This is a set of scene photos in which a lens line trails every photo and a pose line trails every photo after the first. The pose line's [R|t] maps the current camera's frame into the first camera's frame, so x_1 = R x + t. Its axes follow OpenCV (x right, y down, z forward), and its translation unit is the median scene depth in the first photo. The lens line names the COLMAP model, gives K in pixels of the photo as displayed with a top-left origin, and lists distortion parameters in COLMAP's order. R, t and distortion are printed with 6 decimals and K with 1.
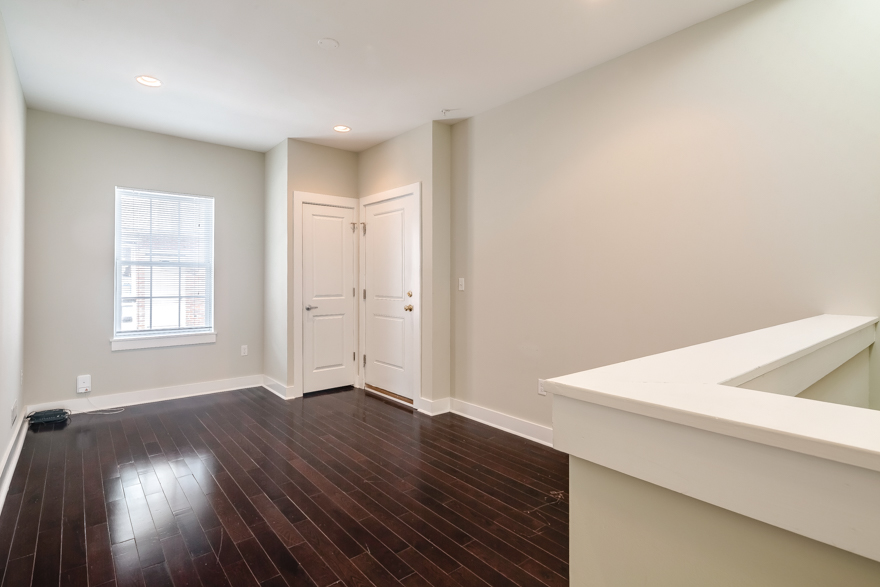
lens RADIAL K [[432.8, 0, 432.3], [0, 432.8, 278.7], [0, 0, 1]] dist [-0.001085, 0.000392]
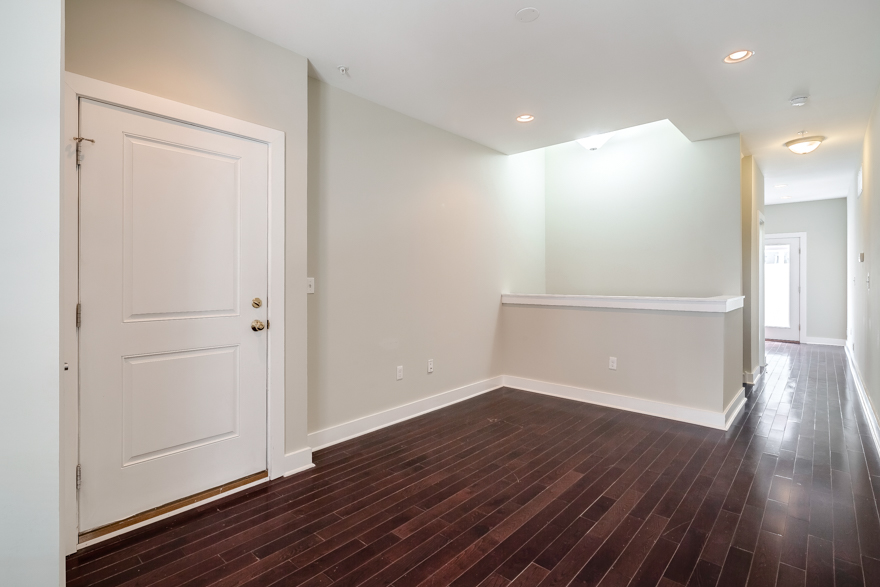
lens RADIAL K [[432.8, 0, 432.3], [0, 432.8, 278.7], [0, 0, 1]] dist [-0.001085, 0.000392]
pose [[-0.142232, 0.001256, 0.989833, -0.747692], [0.002601, 0.999996, -0.000895, 0.002957], [-0.989830, 0.002447, -0.142234, 0.900956]]
